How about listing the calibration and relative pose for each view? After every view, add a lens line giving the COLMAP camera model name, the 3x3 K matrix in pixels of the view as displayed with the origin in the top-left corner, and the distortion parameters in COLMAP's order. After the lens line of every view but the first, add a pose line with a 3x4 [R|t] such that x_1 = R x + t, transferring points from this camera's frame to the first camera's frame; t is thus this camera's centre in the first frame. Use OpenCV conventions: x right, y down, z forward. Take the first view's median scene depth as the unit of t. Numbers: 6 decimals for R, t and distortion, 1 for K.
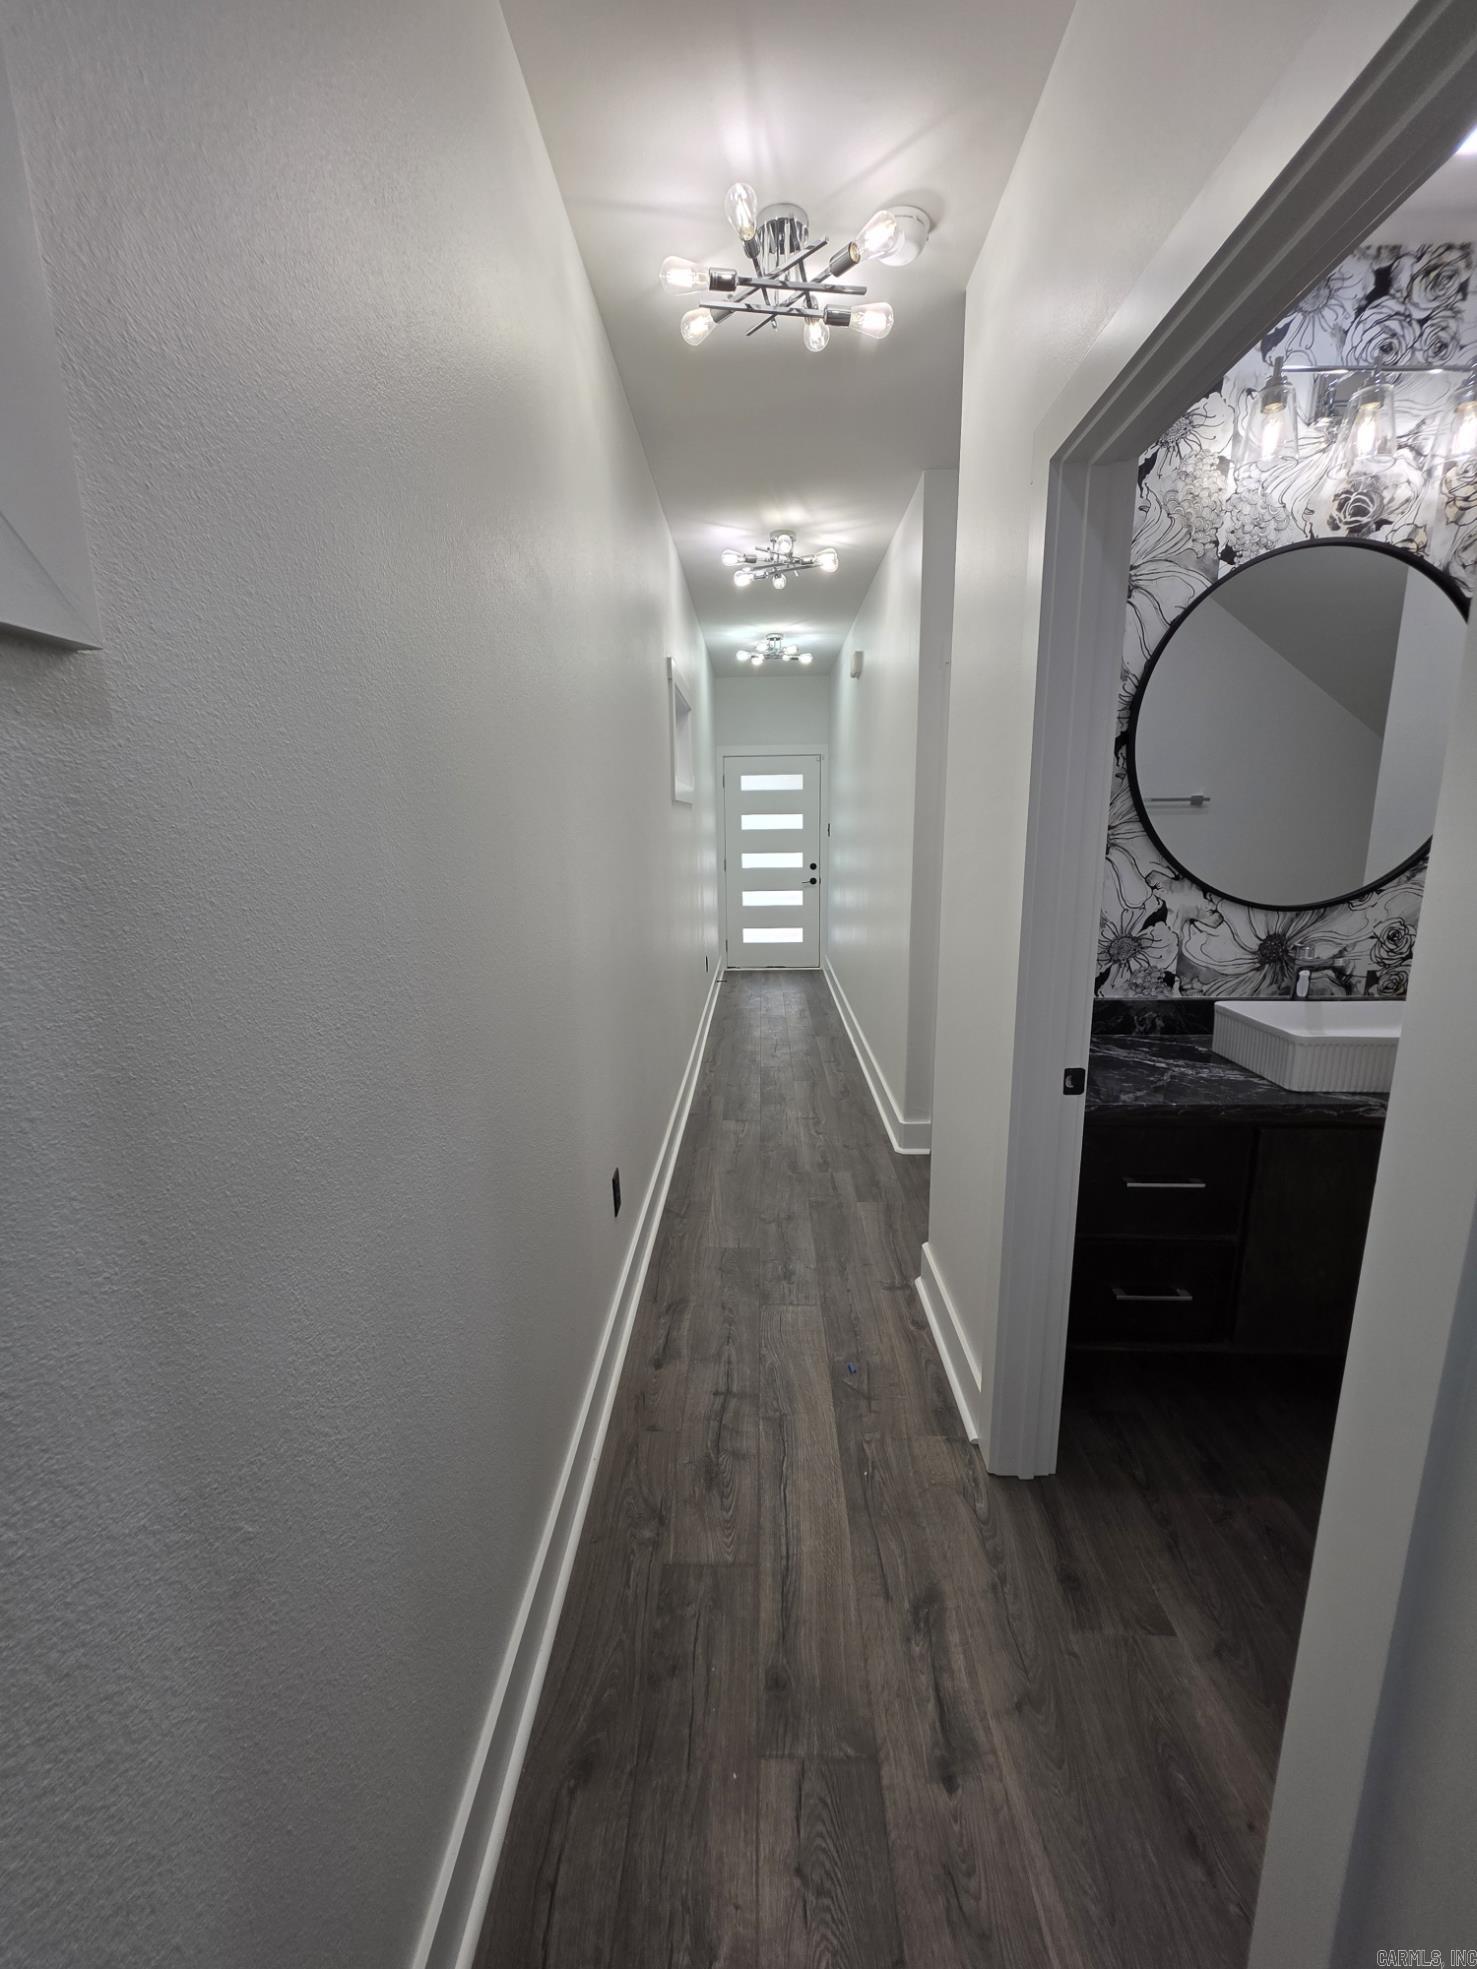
lens RADIAL K [[800.7, 0, 724.8], [0, 800.7, 988.7], [0, 0, 1]] dist [-0.000282, -0.000326]
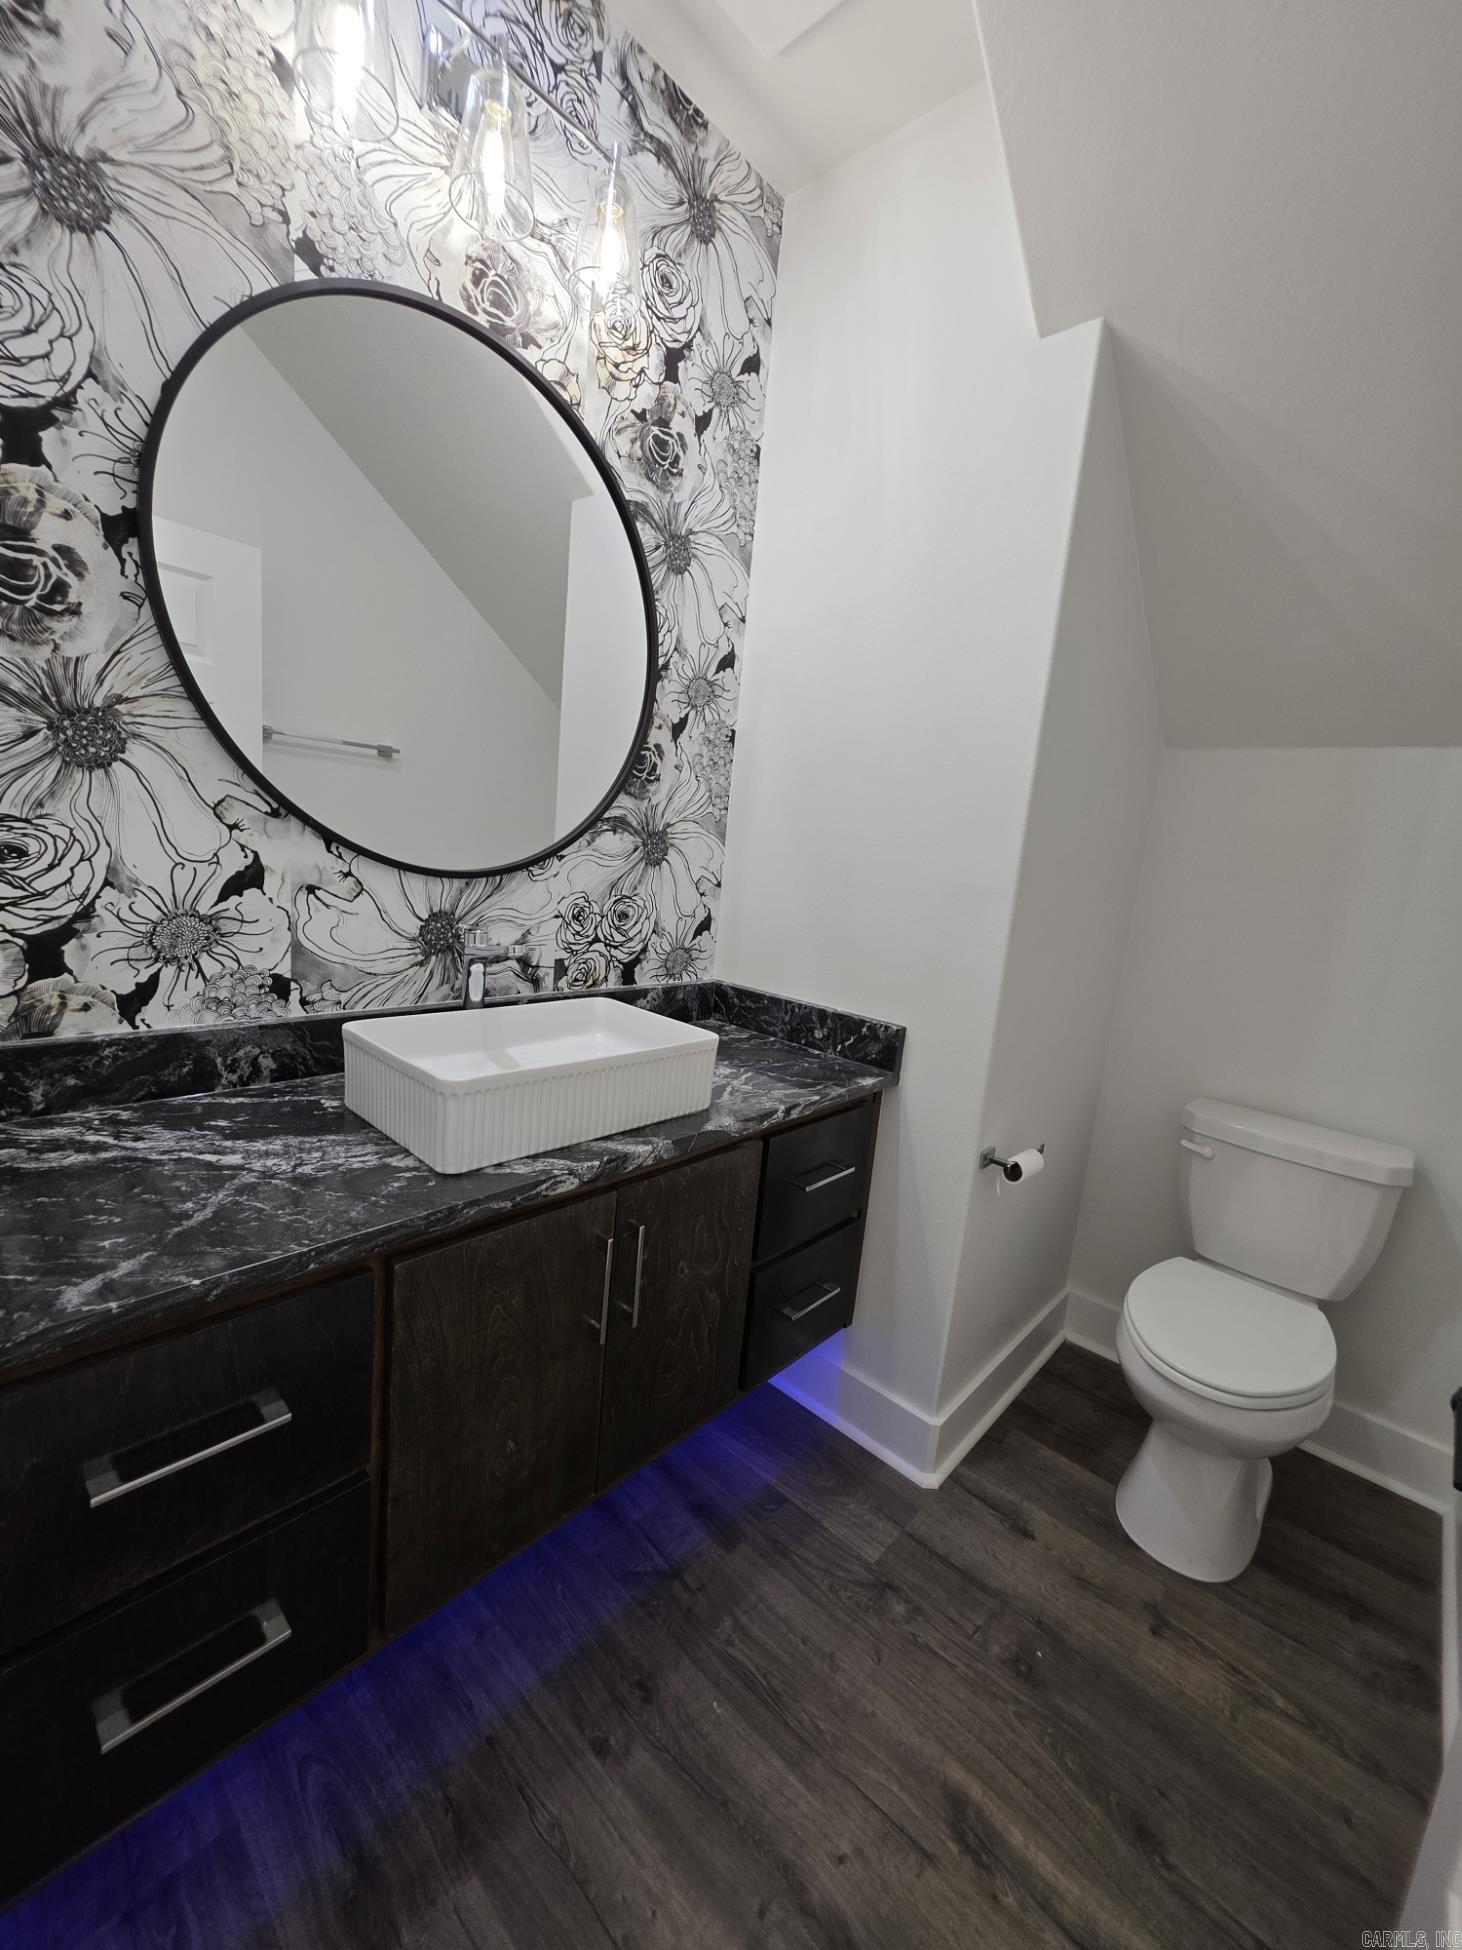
lens RADIAL K [[793.0, 0, 732.9], [0, 793.0, 968.6], [0, 0, 1]] dist [-0.000282, -0.000326]
pose [[0.647196, -0.048467, 0.760781, 0.337571], [0.055729, 0.998315, 0.016191, -0.016792], [-0.760284, 0.031919, 0.648807, 0.379438]]
